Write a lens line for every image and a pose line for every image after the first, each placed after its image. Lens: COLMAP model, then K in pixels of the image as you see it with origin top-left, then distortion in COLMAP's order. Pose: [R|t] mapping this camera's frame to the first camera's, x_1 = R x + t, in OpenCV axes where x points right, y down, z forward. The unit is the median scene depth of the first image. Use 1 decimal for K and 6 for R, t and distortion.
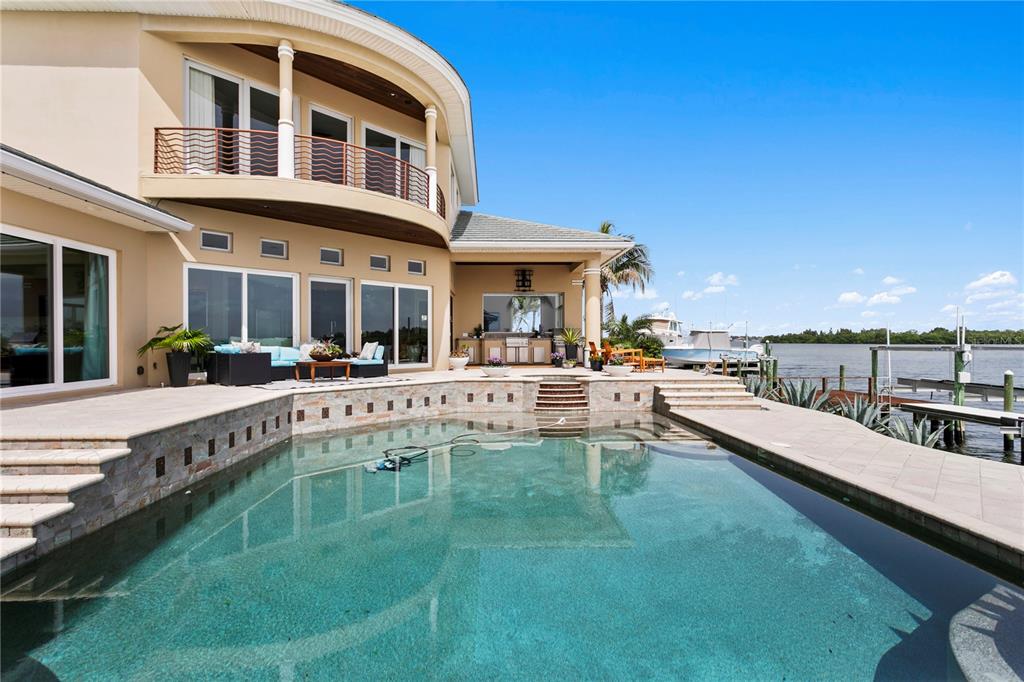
lens RADIAL K [[485.9, 0, 496.3], [0, 485.9, 337.0], [0, 0, 1]] dist [0.013528, -0.001012]
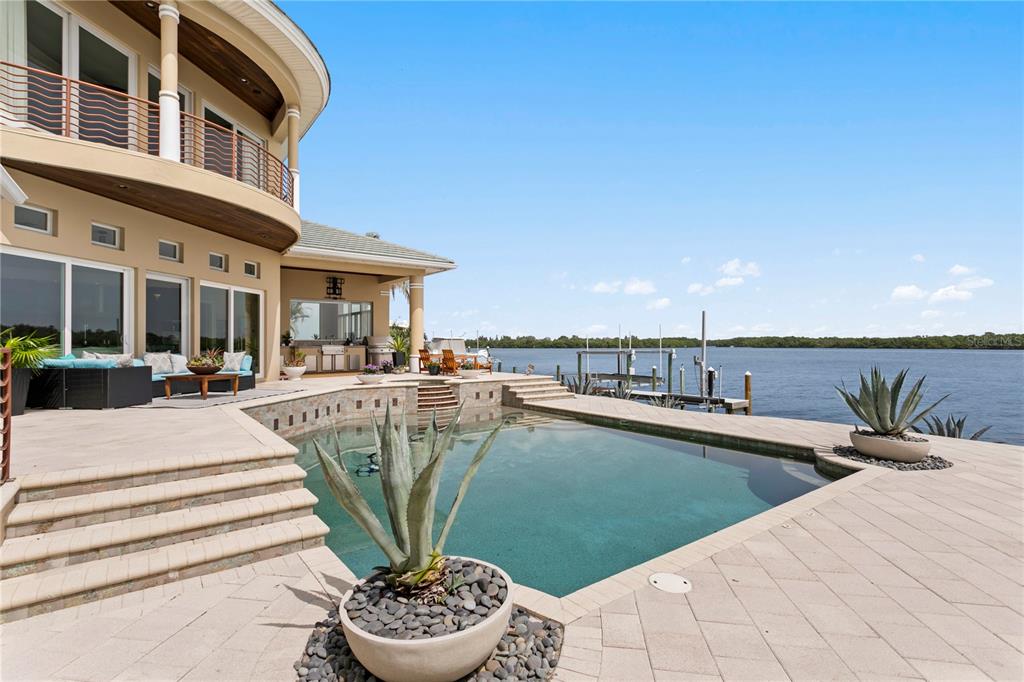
lens RADIAL K [[485.9, 0, 498.6], [0, 485.9, 333.3], [0, 0, 1]] dist [0.013528, -0.001012]
pose [[0.813846, 0.015914, 0.580863, -0.411143], [-0.005816, 0.999798, -0.019242, -0.009583], [-0.581052, 0.012281, 0.813774, -0.024299]]
